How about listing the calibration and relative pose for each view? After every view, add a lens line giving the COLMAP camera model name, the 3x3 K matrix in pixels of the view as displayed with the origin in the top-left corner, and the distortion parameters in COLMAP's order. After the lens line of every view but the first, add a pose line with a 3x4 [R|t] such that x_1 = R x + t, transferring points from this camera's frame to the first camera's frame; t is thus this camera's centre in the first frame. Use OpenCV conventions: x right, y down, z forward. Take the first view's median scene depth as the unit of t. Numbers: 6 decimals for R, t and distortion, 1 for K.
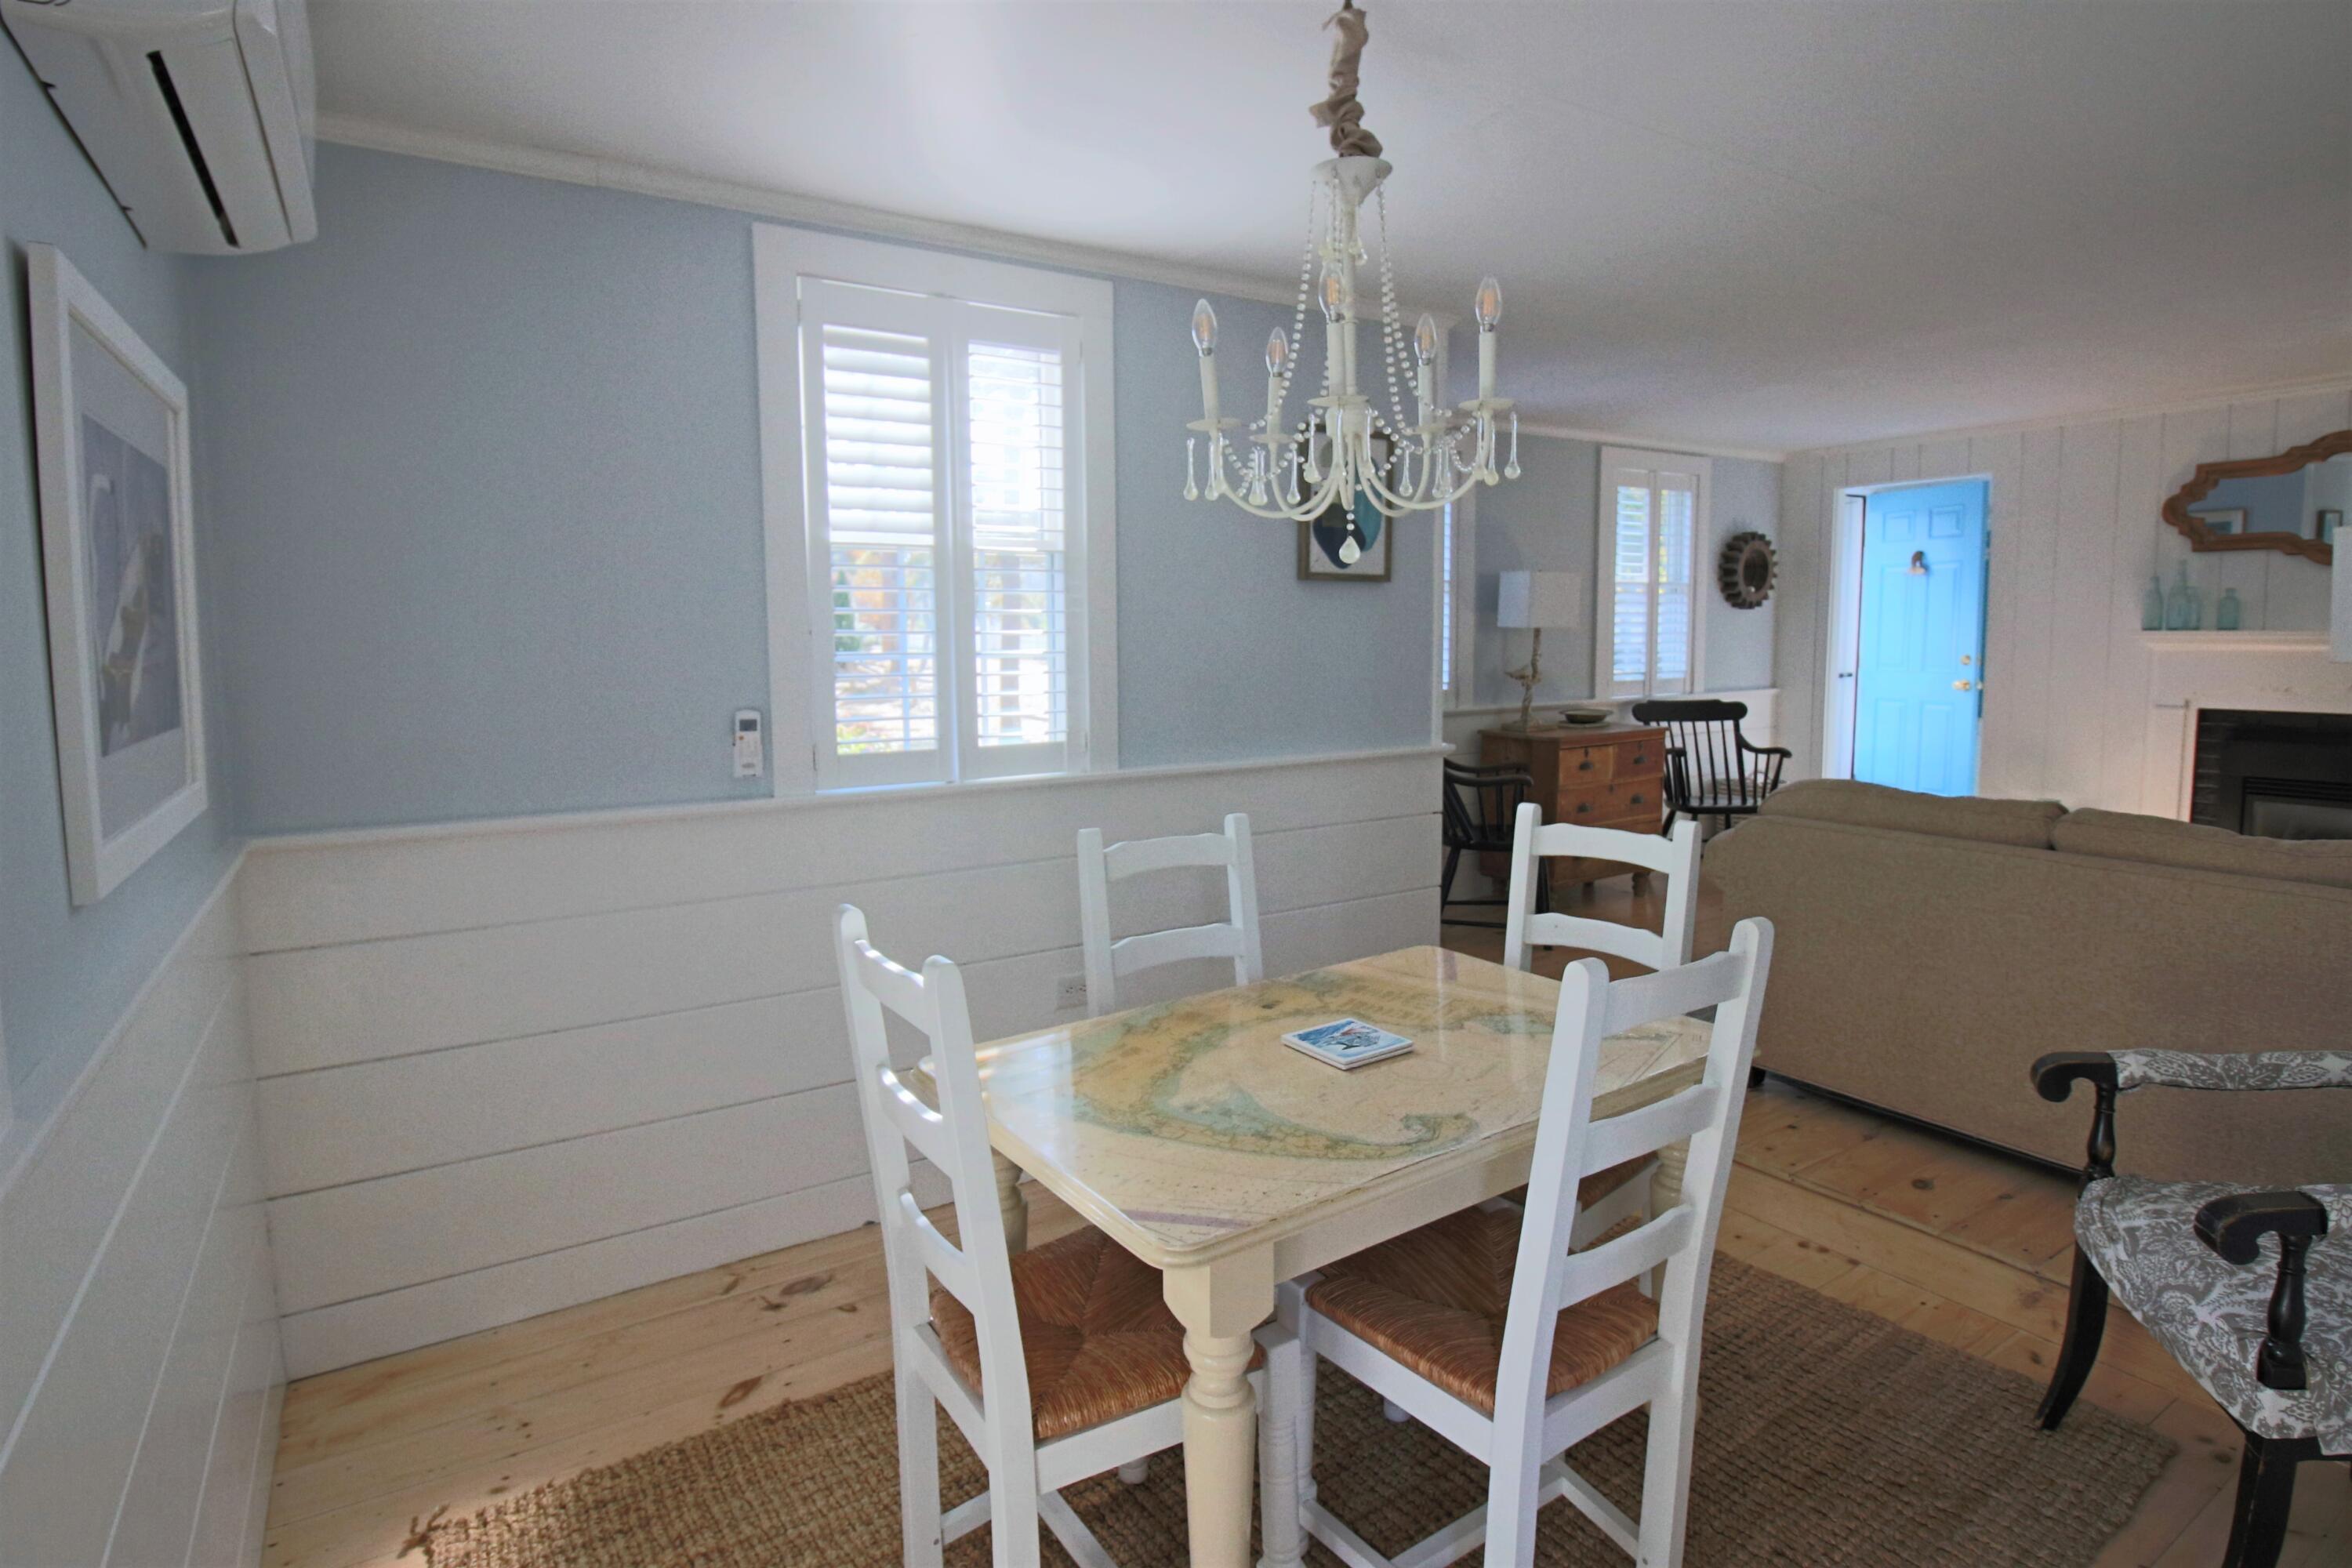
lens RADIAL K [[1220.6, 0, 1135.9], [0, 1220.6, 770.8], [0, 0, 1]] dist [-0.000891, -0.021289]
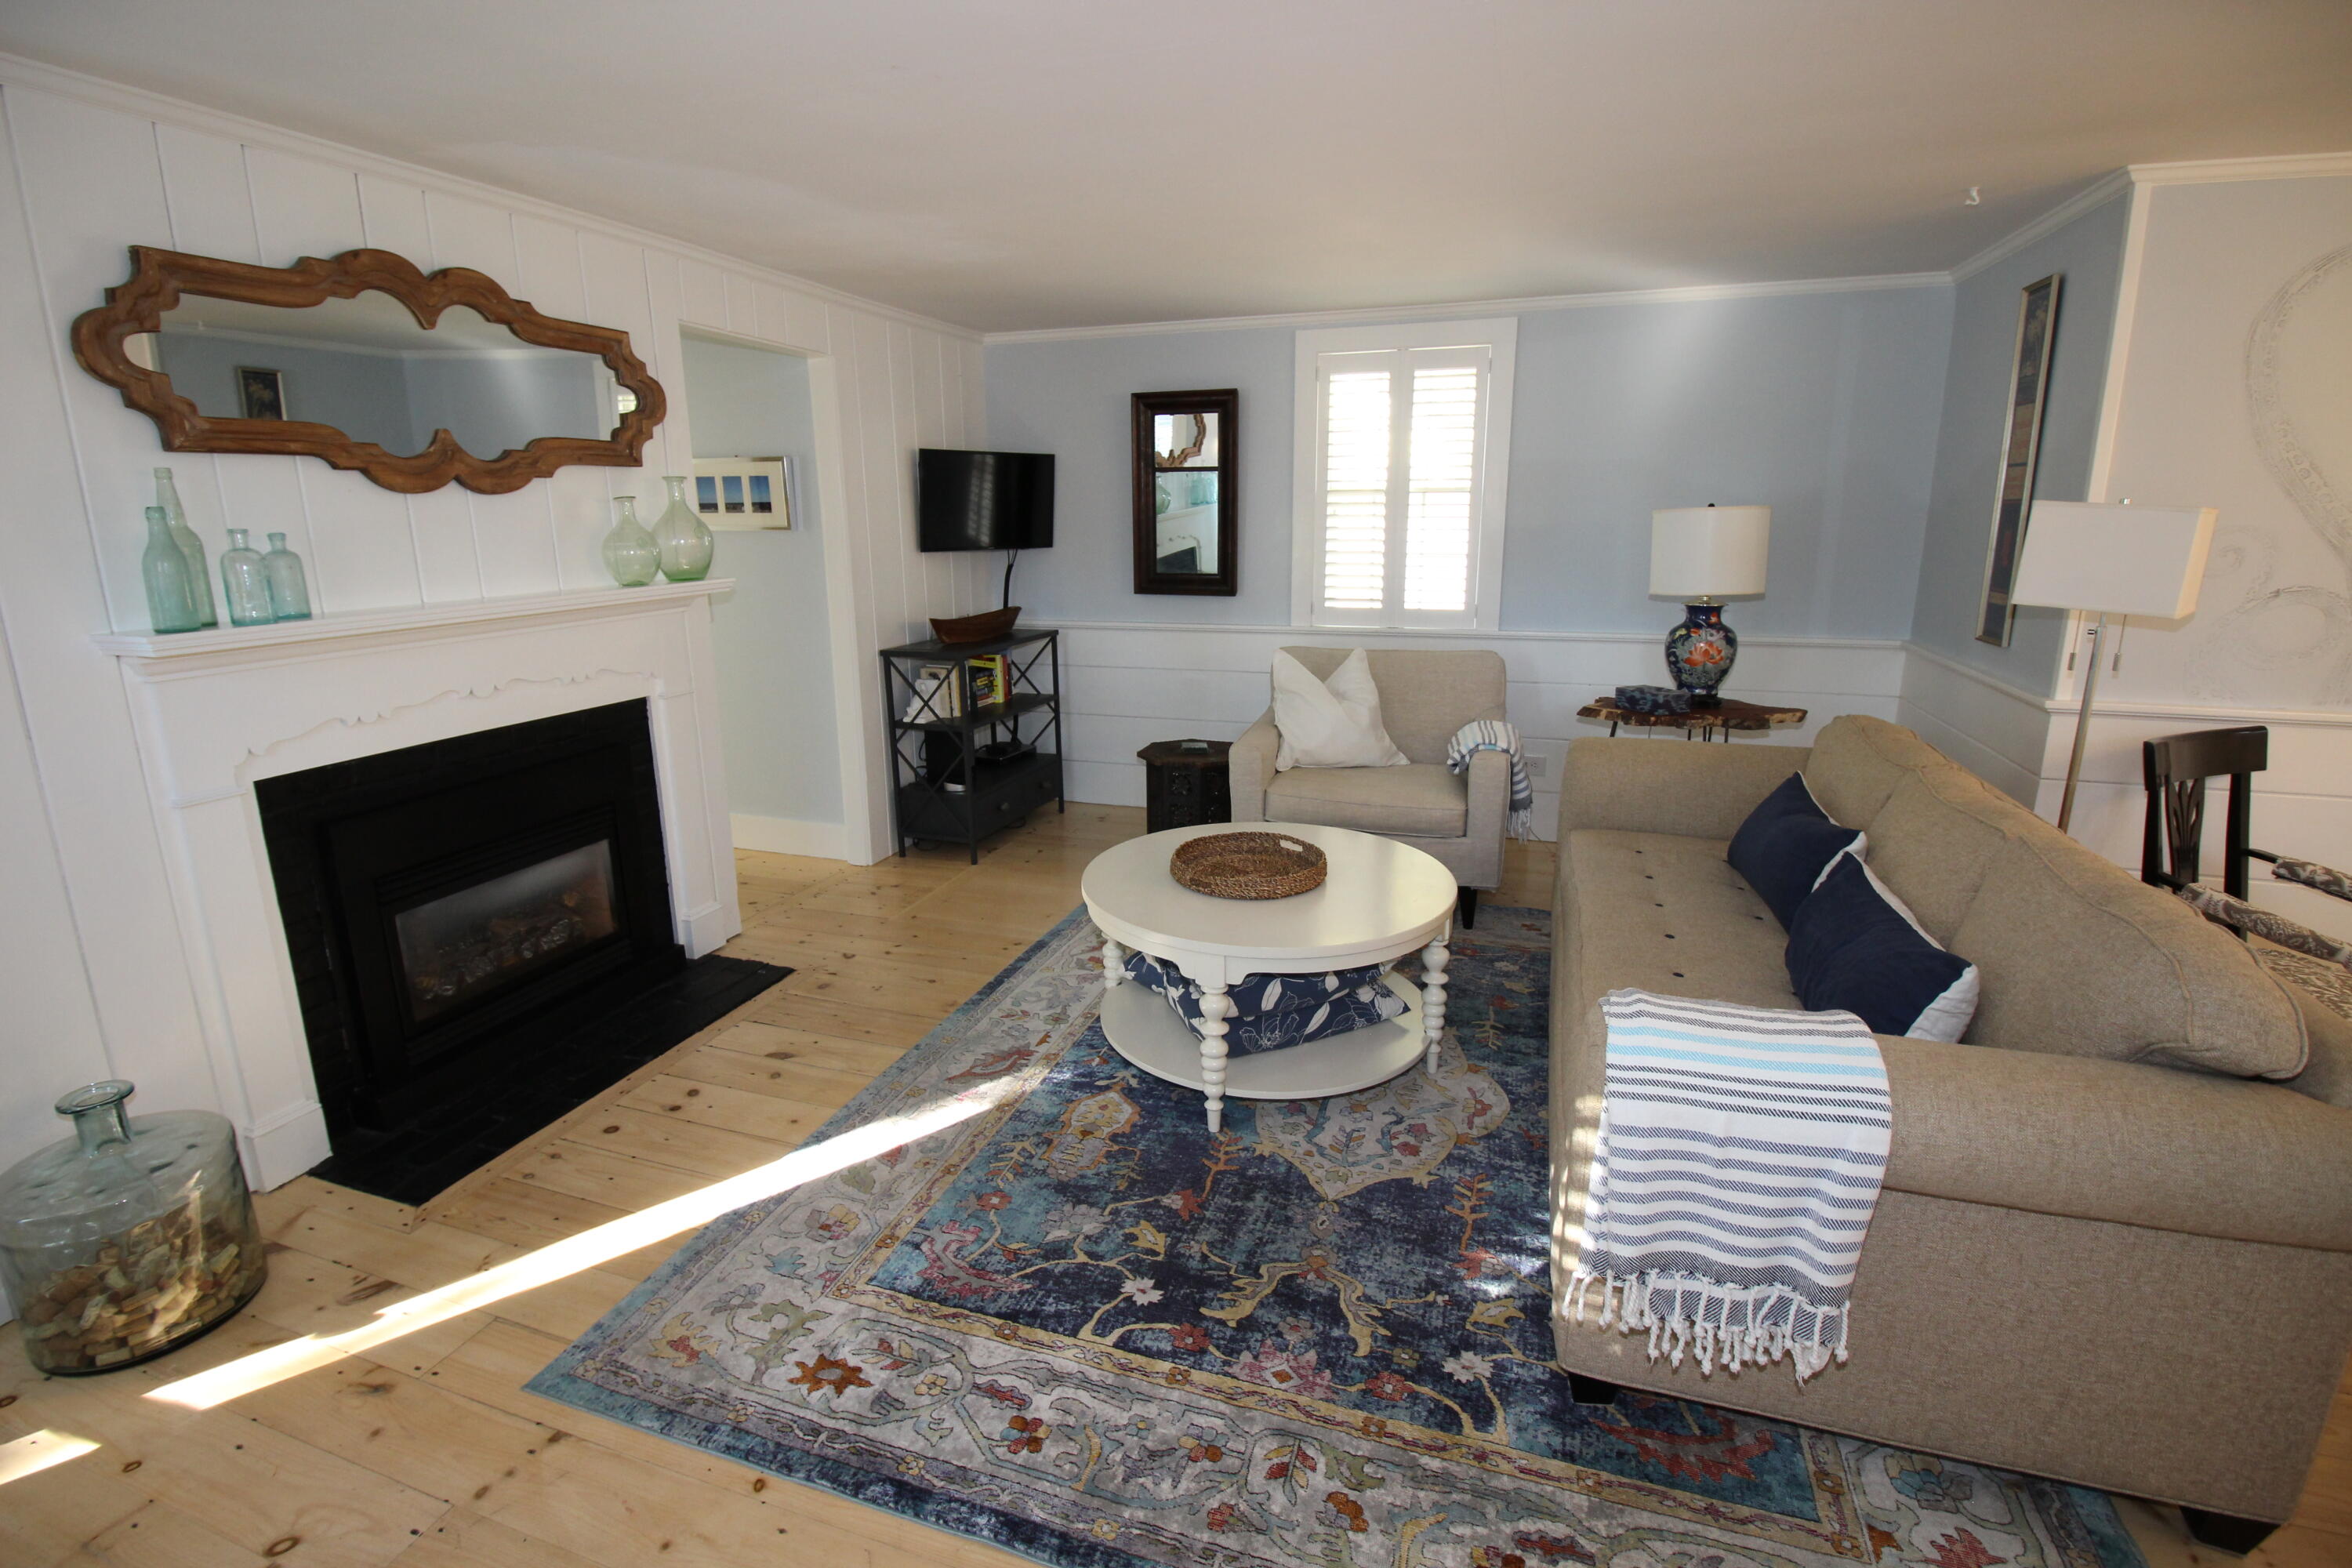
lens RADIAL K [[1086.9, 0, 1164.2], [0, 1086.9, 759.6], [0, 0, 1]] dist [-0.002444, -0.012001]
pose [[-0.636499, -0.159356, 0.754635, 0.317696], [0.102418, 0.952295, 0.287481, -0.147755], [-0.764447, 0.260270, -0.589814, 0.971128]]
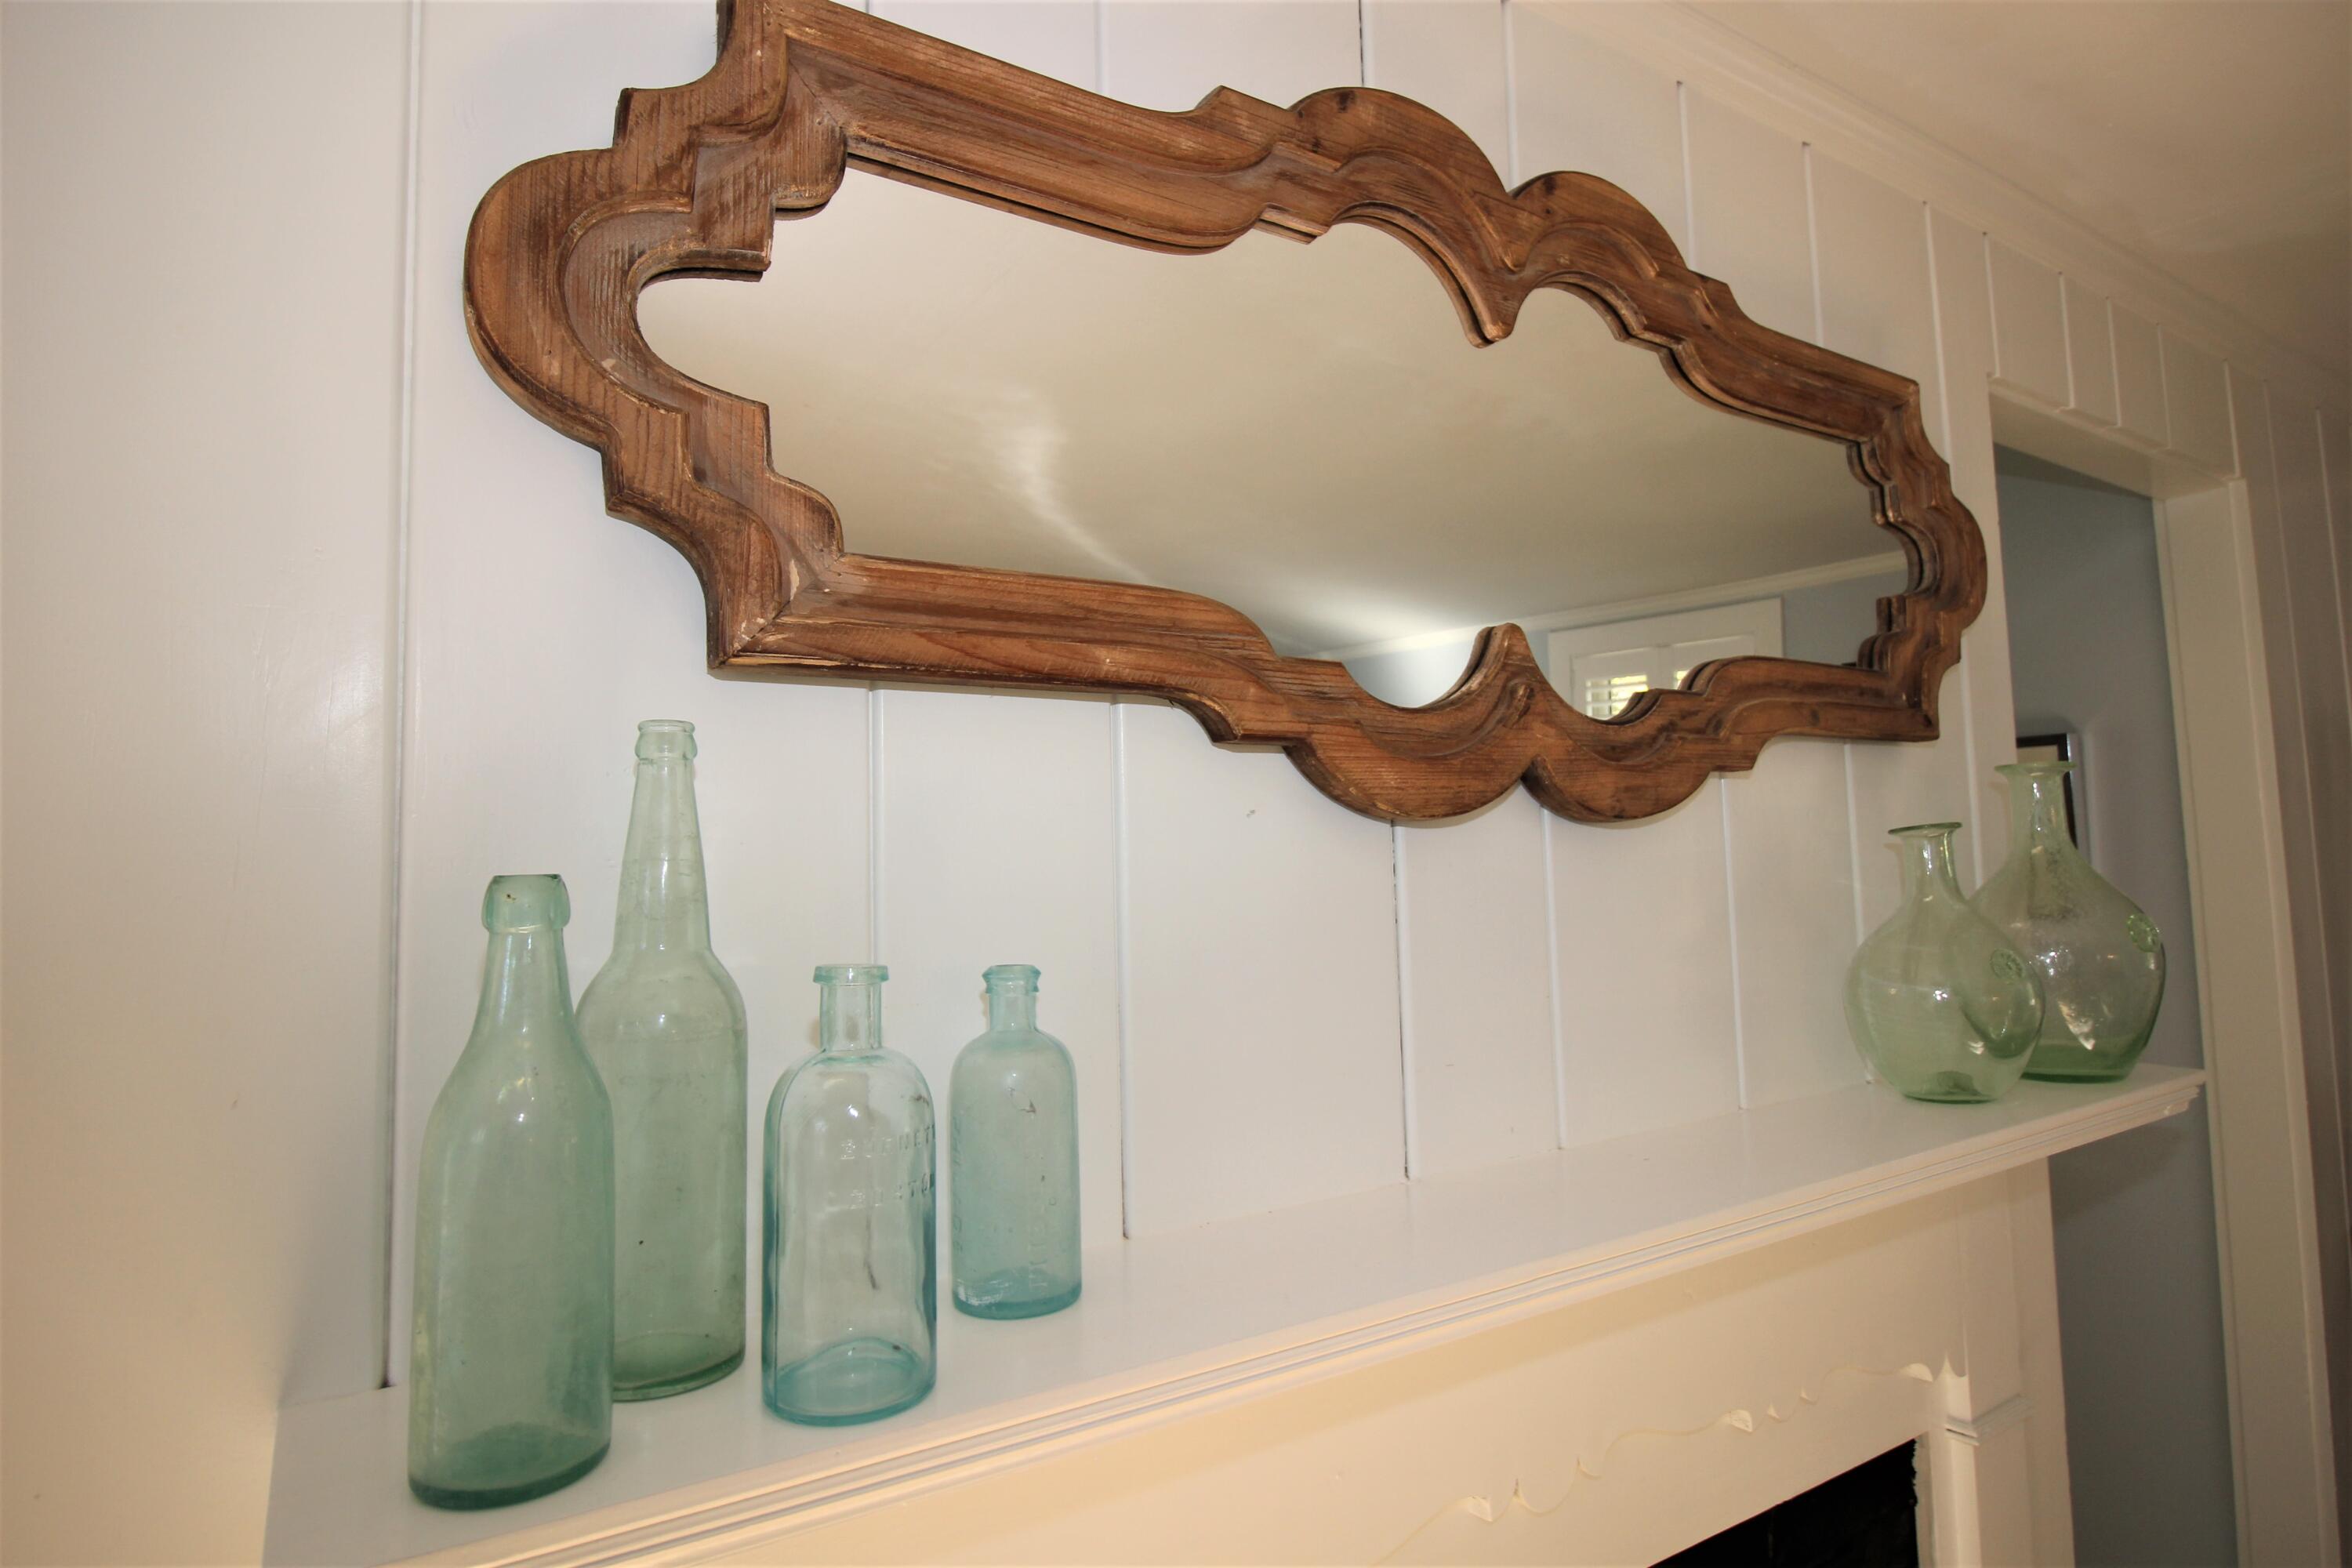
lens RADIAL K [[1297.6, 0, 1175.2], [0, 1297.6, 757.3], [0, 0, 1]] dist [0.000712, 0.000104]
pose [[-0.031524, 0.090322, 0.995414, 0.740778], [0.133658, 0.987345, -0.085357, -0.154186], [-0.990526, 0.130355, -0.043197, 0.950807]]
